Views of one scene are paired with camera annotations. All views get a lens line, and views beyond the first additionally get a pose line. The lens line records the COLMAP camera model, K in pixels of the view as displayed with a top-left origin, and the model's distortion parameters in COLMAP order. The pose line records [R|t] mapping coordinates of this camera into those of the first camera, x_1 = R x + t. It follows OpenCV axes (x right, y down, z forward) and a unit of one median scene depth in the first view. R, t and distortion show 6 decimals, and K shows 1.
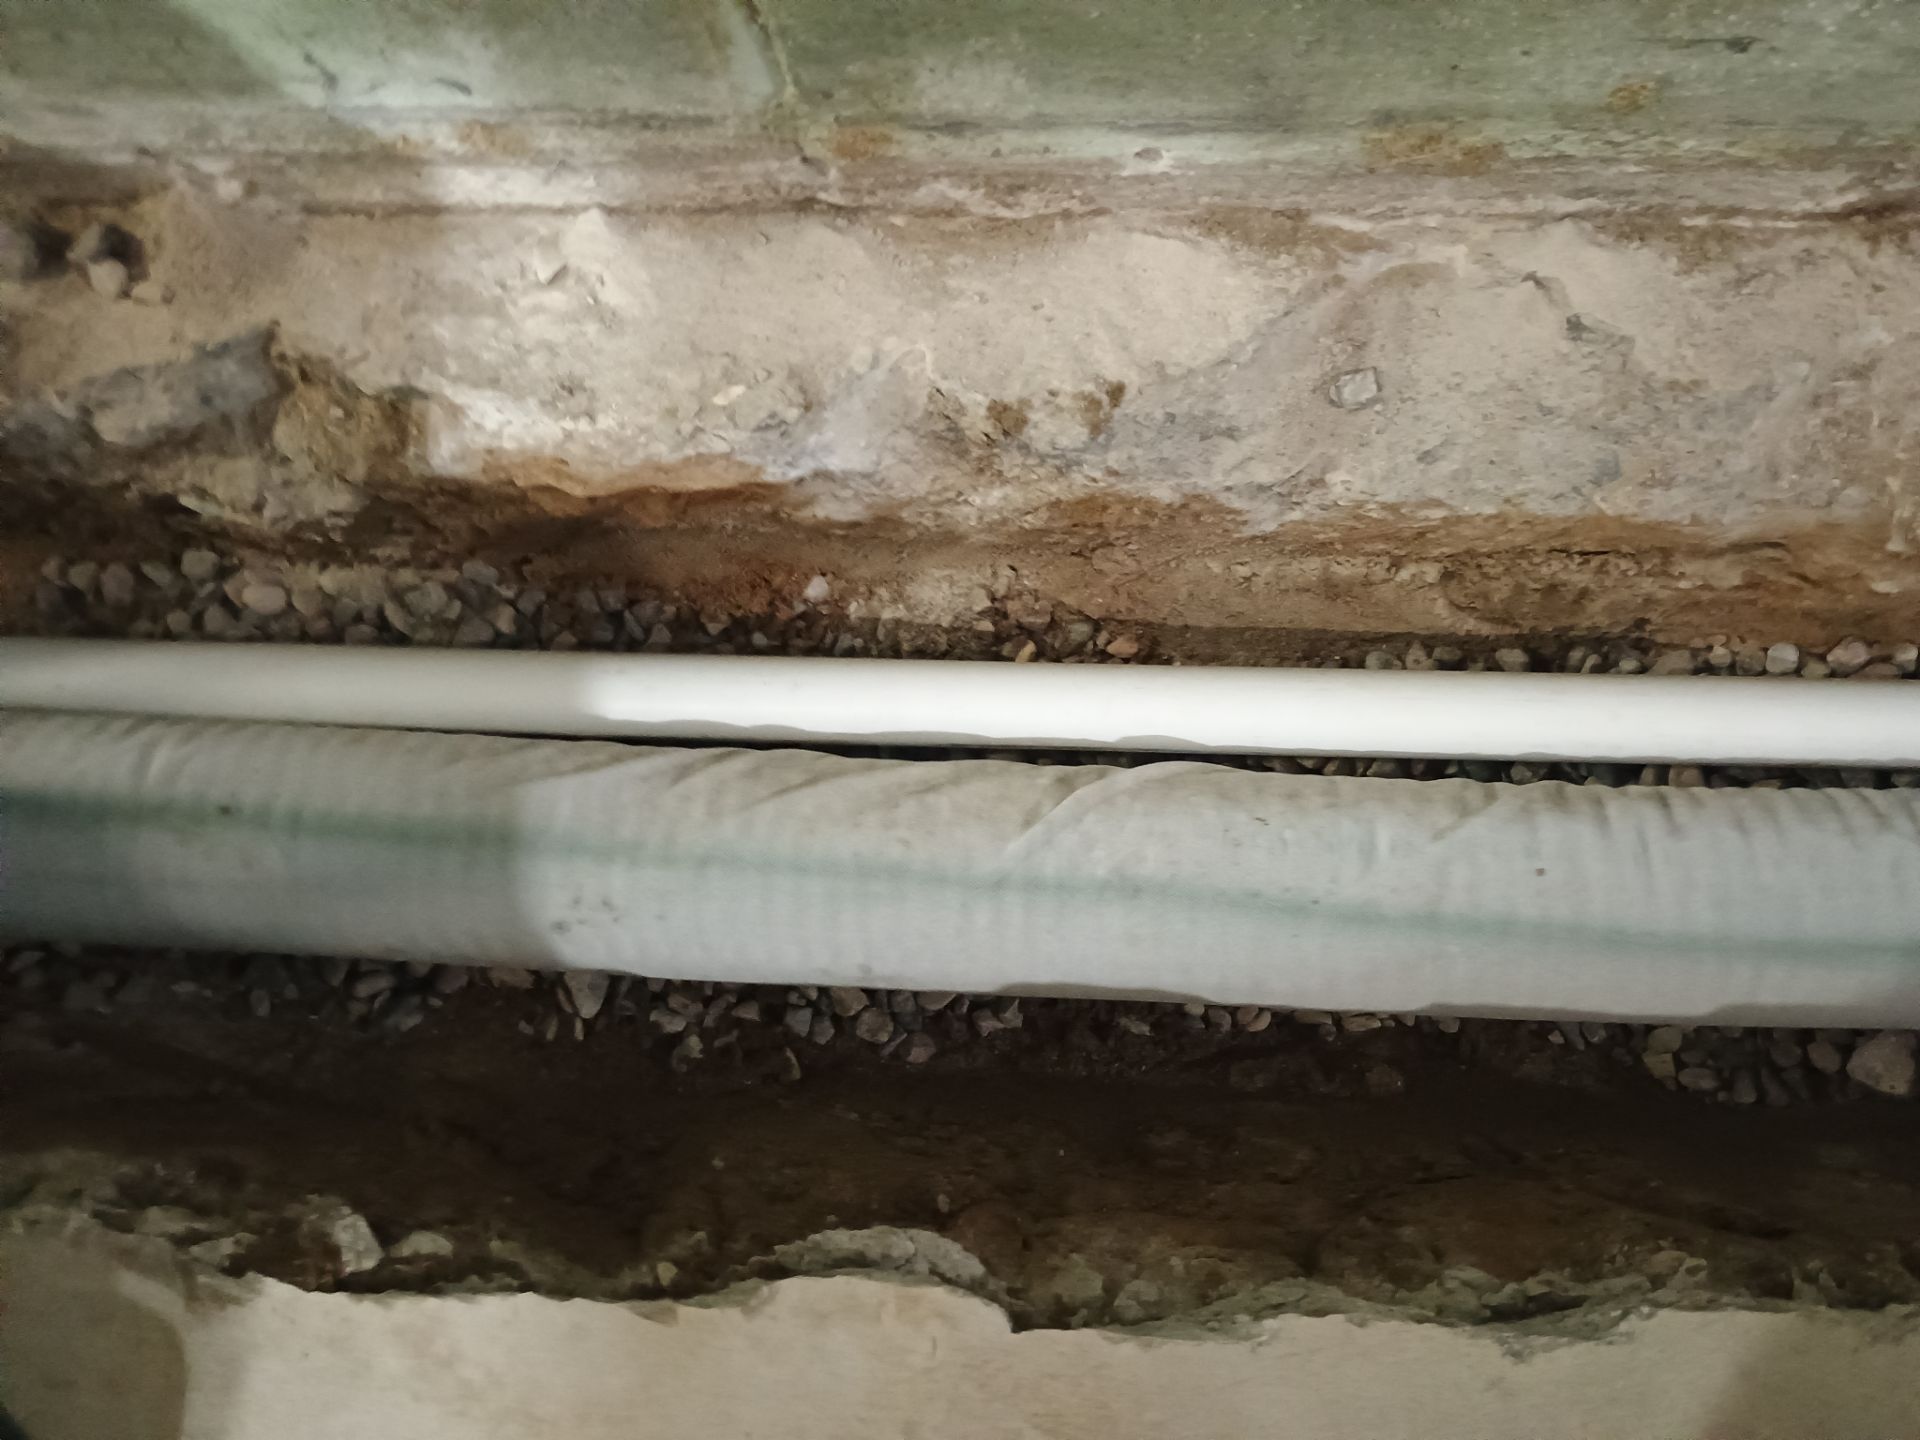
lens RADIAL K [[1663.3, 0, 977.4], [0, 1663.3, 725.5], [0, 0, 1]] dist [0.072121, -0.091515]
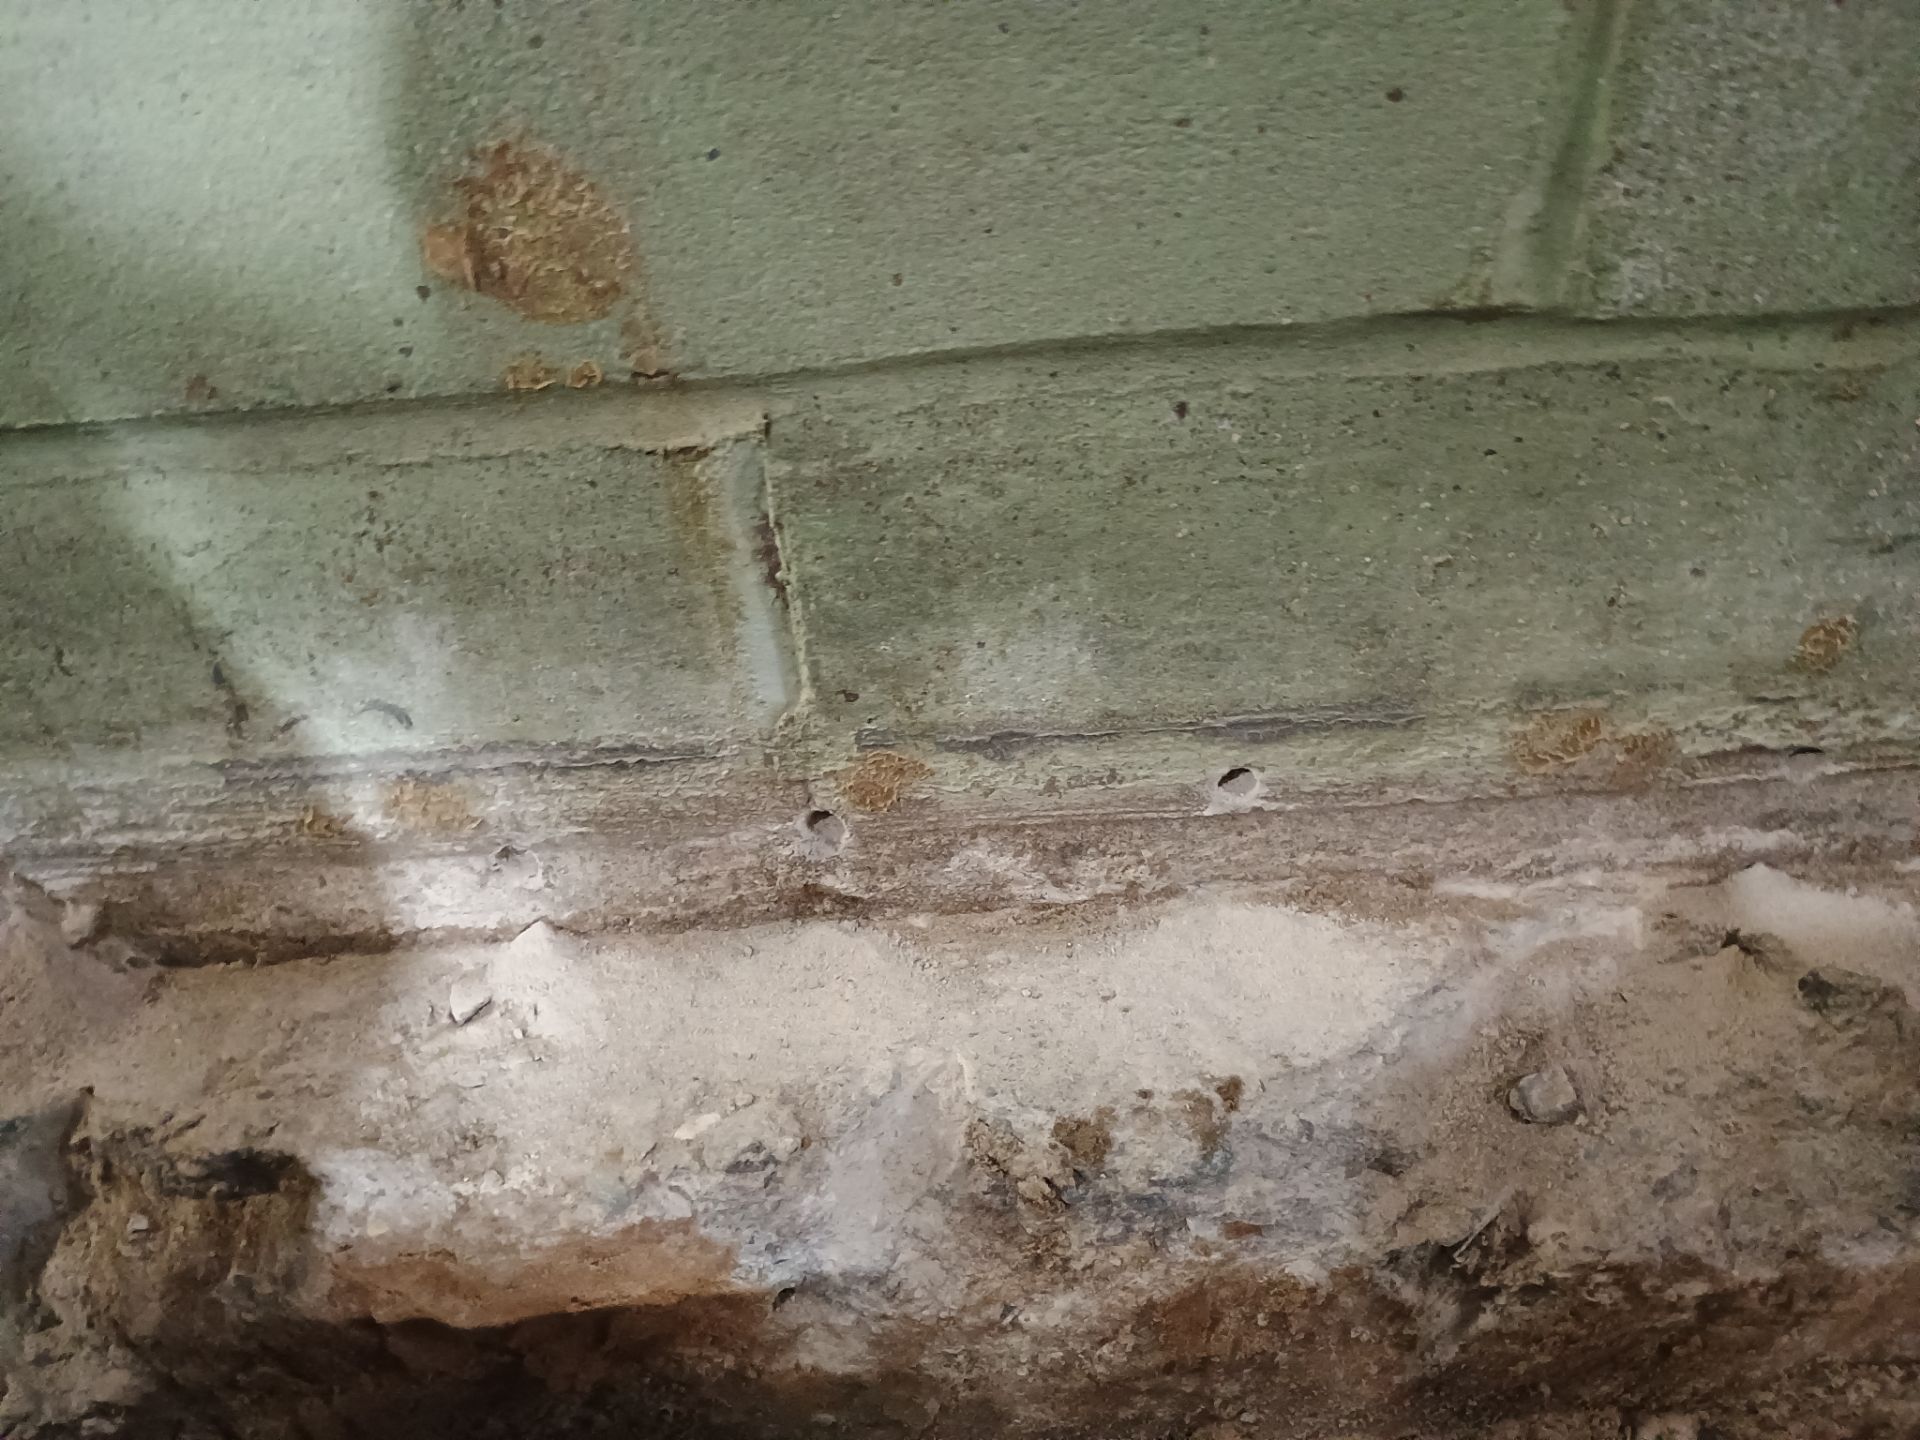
lens RADIAL K [[1661.0, 0, 931.0], [0, 1661.0, 747.5], [0, 0, 1]] dist [0.062759, -0.092727]
pose [[0.998781, -0.026157, 0.041861, -0.074010], [0.046996, 0.763263, -0.644376, 0.149663], [-0.015096, 0.645558, 0.763562, 0.343958]]
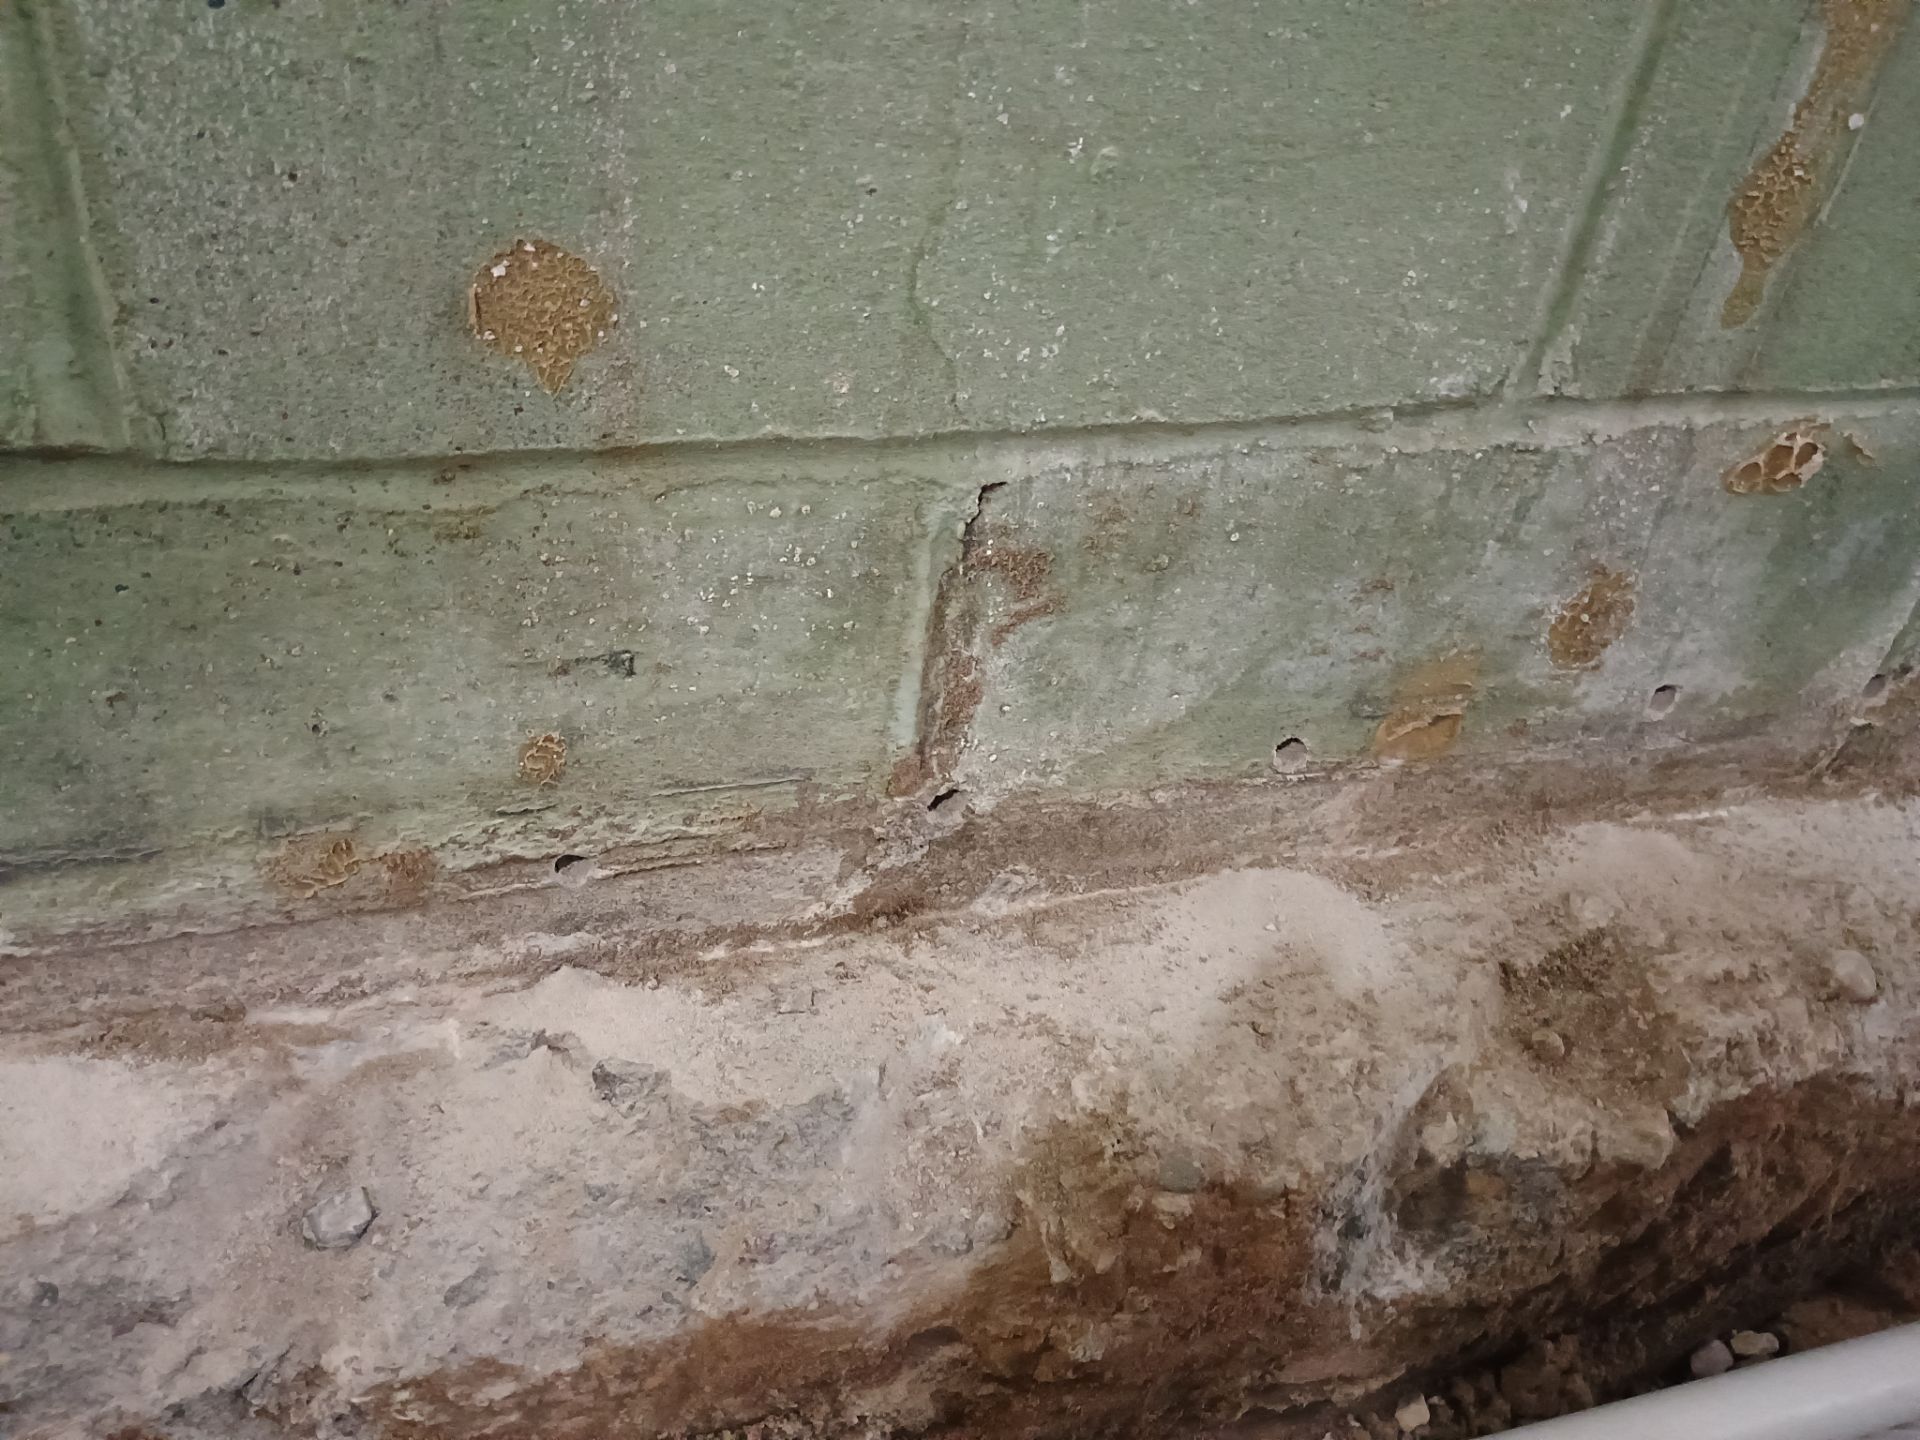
lens RADIAL K [[1663.3, 0, 977.4], [0, 1663.3, 725.5], [0, 0, 1]] dist [0.072121, -0.091515]
pose [[0.928917, -0.061441, 0.365154, 0.233830], [0.300568, 0.701068, -0.646655, 0.218119], [-0.216267, 0.710442, 0.669702, 0.287458]]
